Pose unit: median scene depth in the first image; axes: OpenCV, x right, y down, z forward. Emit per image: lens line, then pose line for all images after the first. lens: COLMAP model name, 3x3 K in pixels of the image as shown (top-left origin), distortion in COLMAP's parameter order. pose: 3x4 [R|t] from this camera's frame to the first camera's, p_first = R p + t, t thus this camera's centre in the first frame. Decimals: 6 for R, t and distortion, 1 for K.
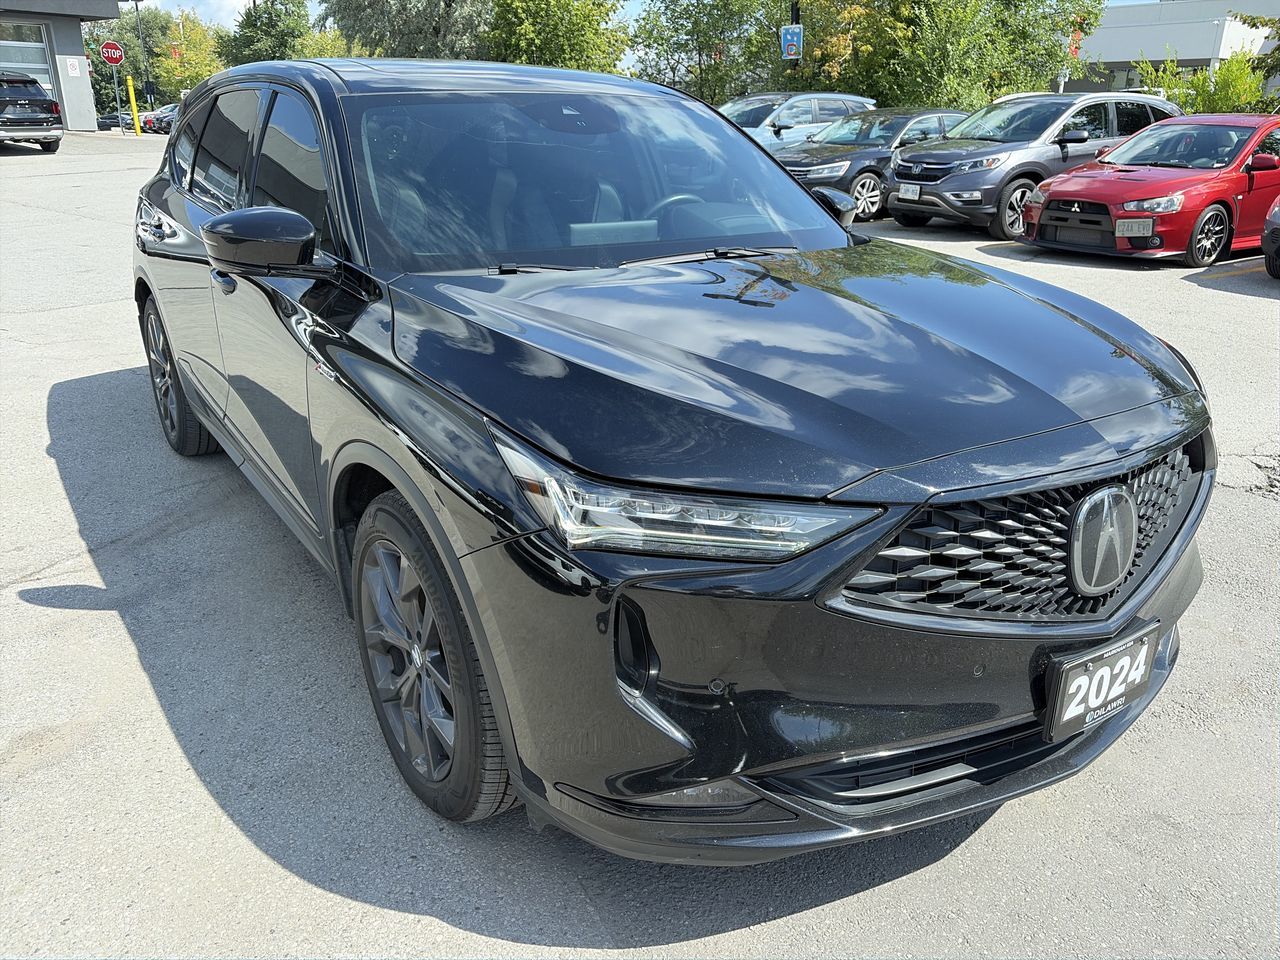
lens RADIAL K [[958.5, 0, 634.5], [0, 958.5, 475.0], [0, 0, 1]] dist [0.051726, -0.051847]
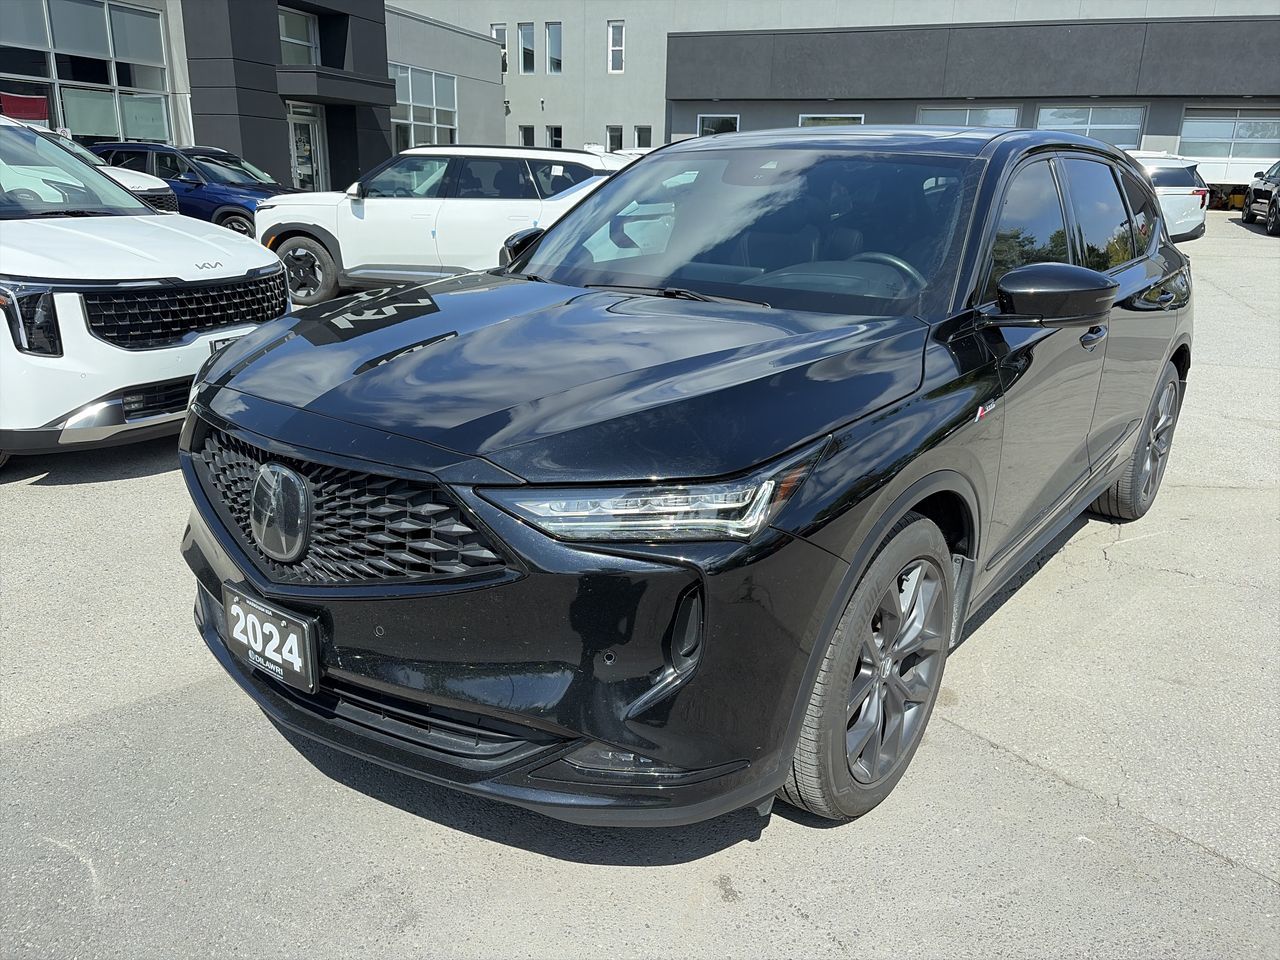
lens RADIAL K [[956.6, 0, 636.7], [0, 956.6, 485.8], [0, 0, 1]] dist [0.060203, -0.065845]
pose [[0.306151, 0.281709, -0.909347, 0.304388], [-0.346124, 0.922779, 0.169340, -0.055520], [0.886831, 0.262903, 0.380016, 0.173592]]
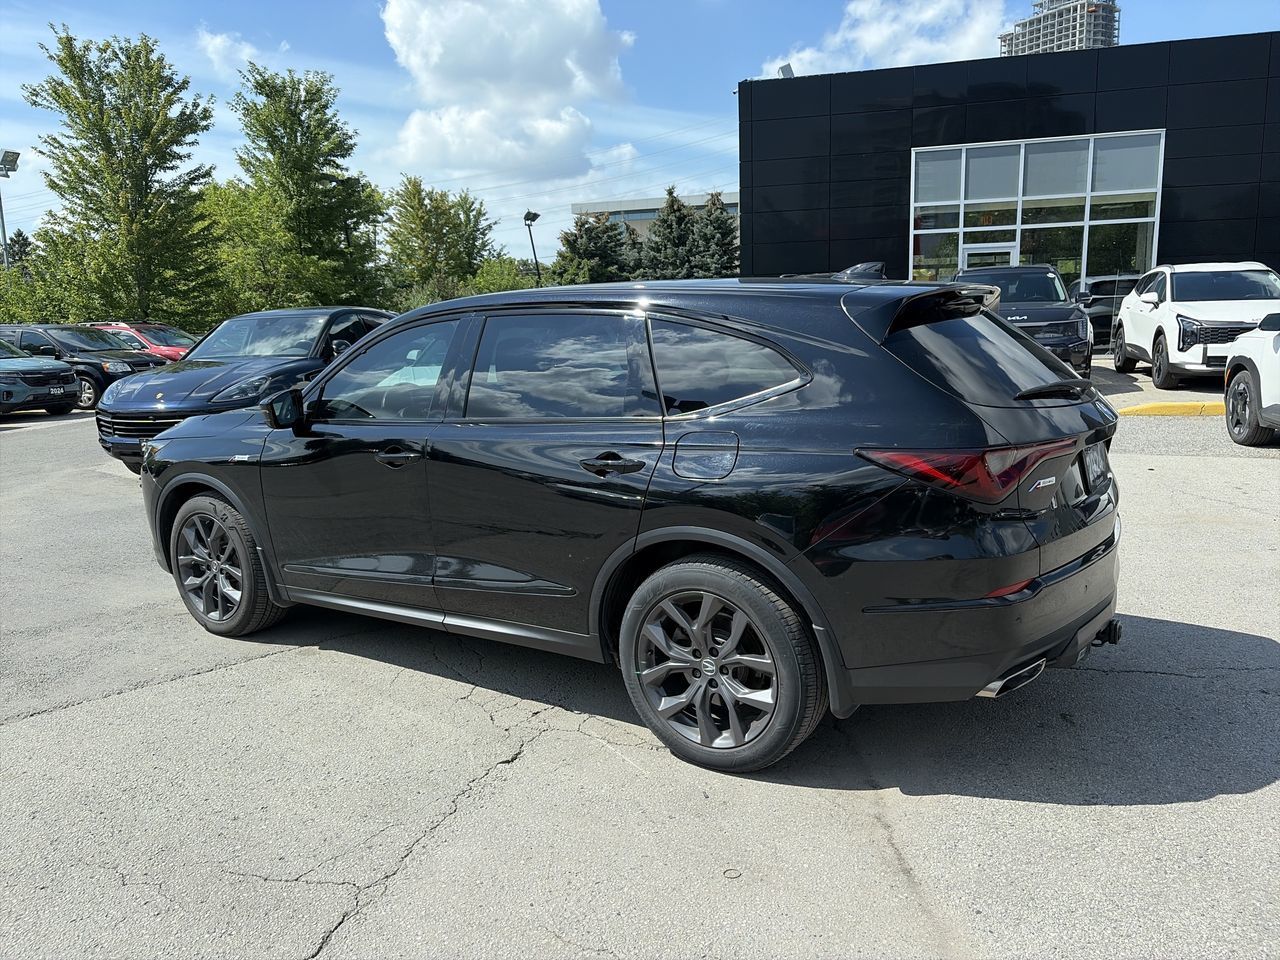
lens RADIAL K [[958.5, 0, 634.5], [0, 958.5, 475.0], [0, 0, 1]] dist [0.051726, -0.051847]
pose [[-0.928408, 0.076276, -0.363649, 0.102586], [-0.111703, 0.876132, 0.468951, -0.287731], [0.354374, 0.475999, -0.804888, 0.770763]]
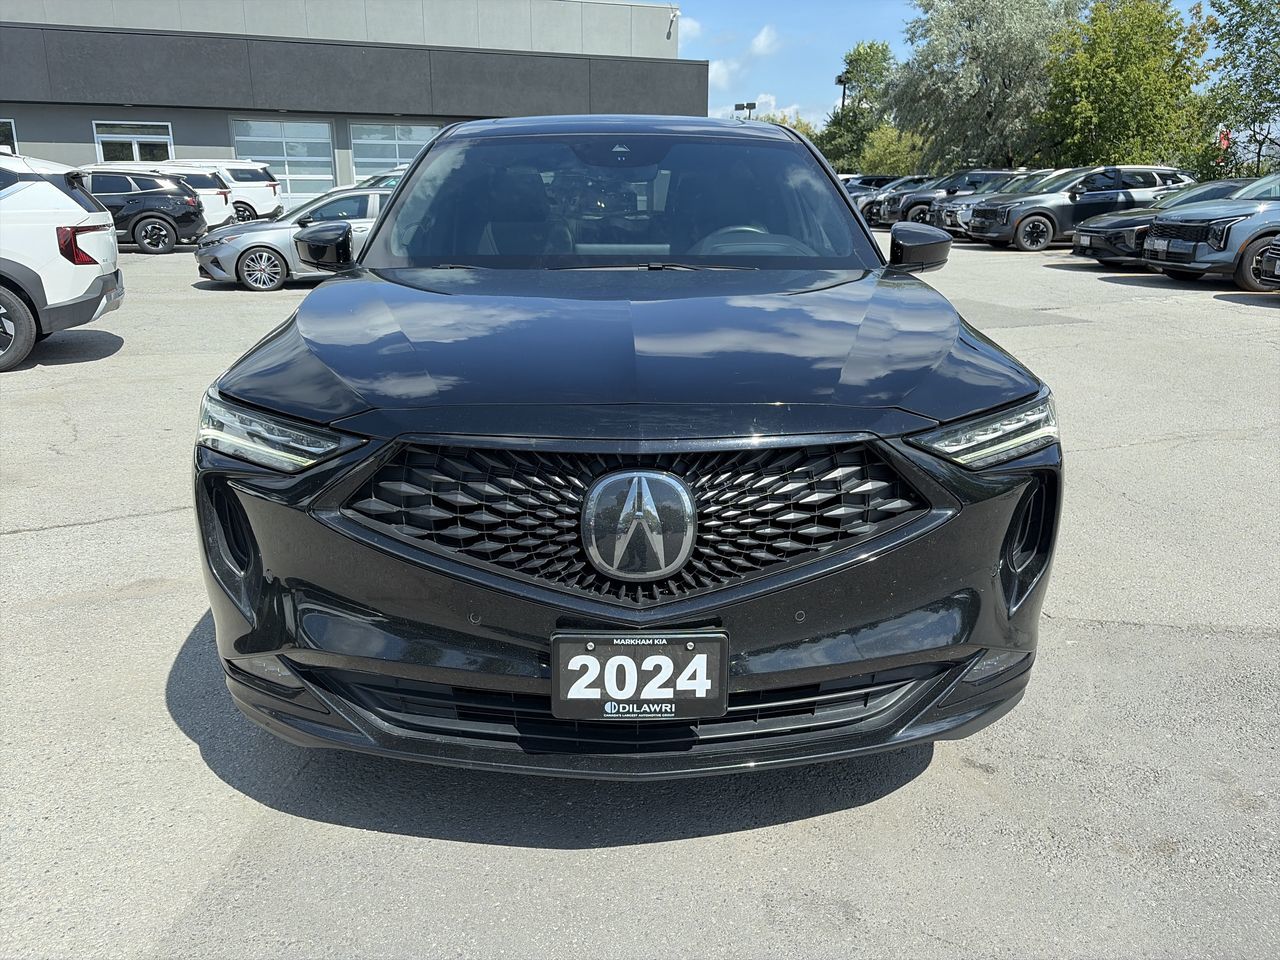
lens RADIAL K [[985.0, 0, 635.9], [0, 985.0, 477.0], [0, 0, 1]] dist [0.009307, -0.010955]
pose [[0.844122, 0.131451, -0.519787, 0.184256], [-0.176767, 0.983505, -0.038344, 0.010810], [0.506173, 0.124249, 0.853435, 0.027093]]
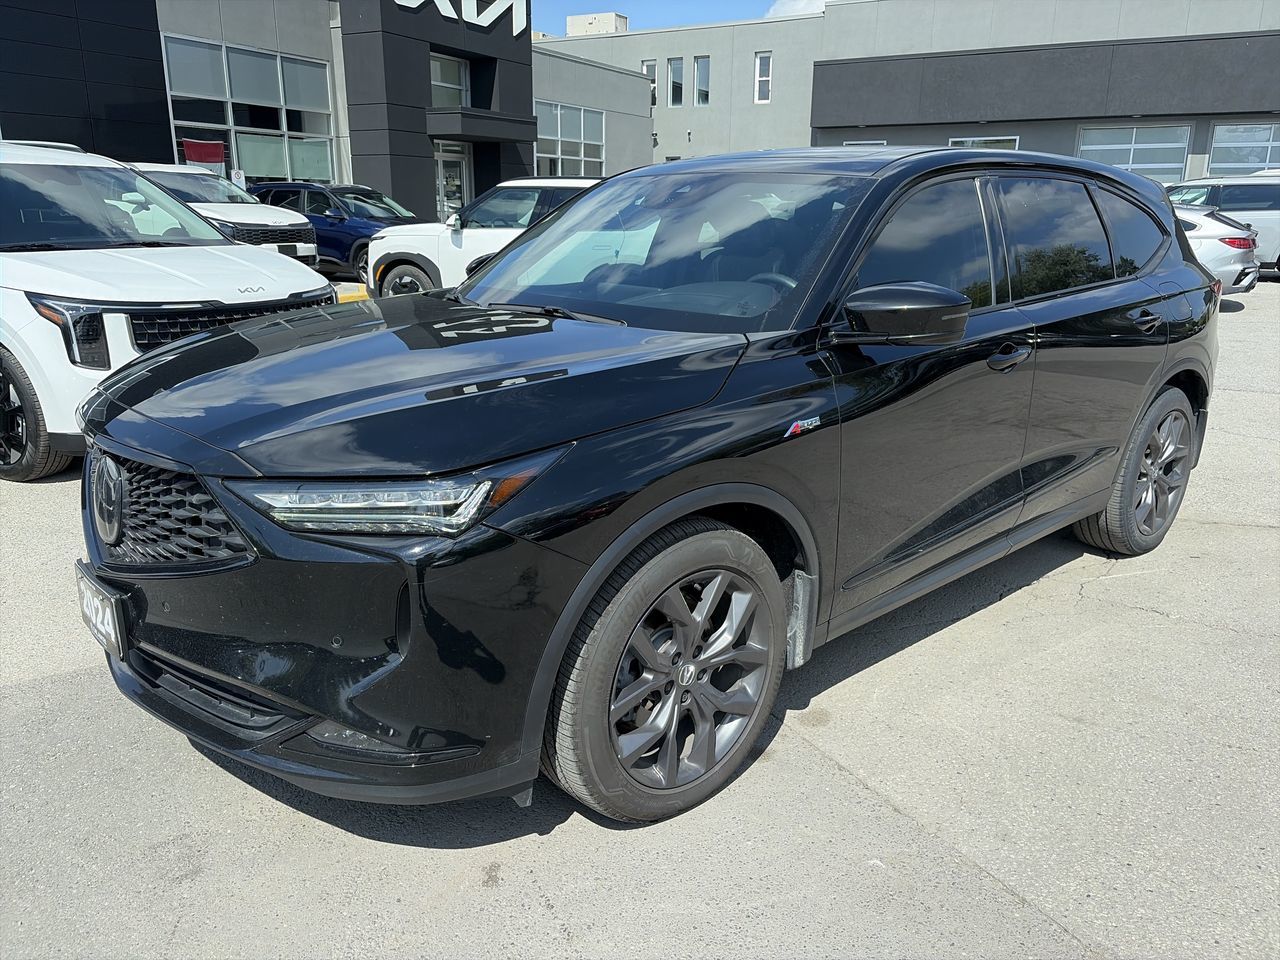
lens RADIAL K [[963.8, 0, 638.6], [0, 963.8, 485.8], [0, 0, 1]] dist [0.012982, 0.008478]
pose [[0.145256, 0.262663, -0.953891, 0.336767], [-0.346670, 0.916509, 0.199580, -0.083622], [0.926672, 0.301695, 0.224186, 0.252364]]
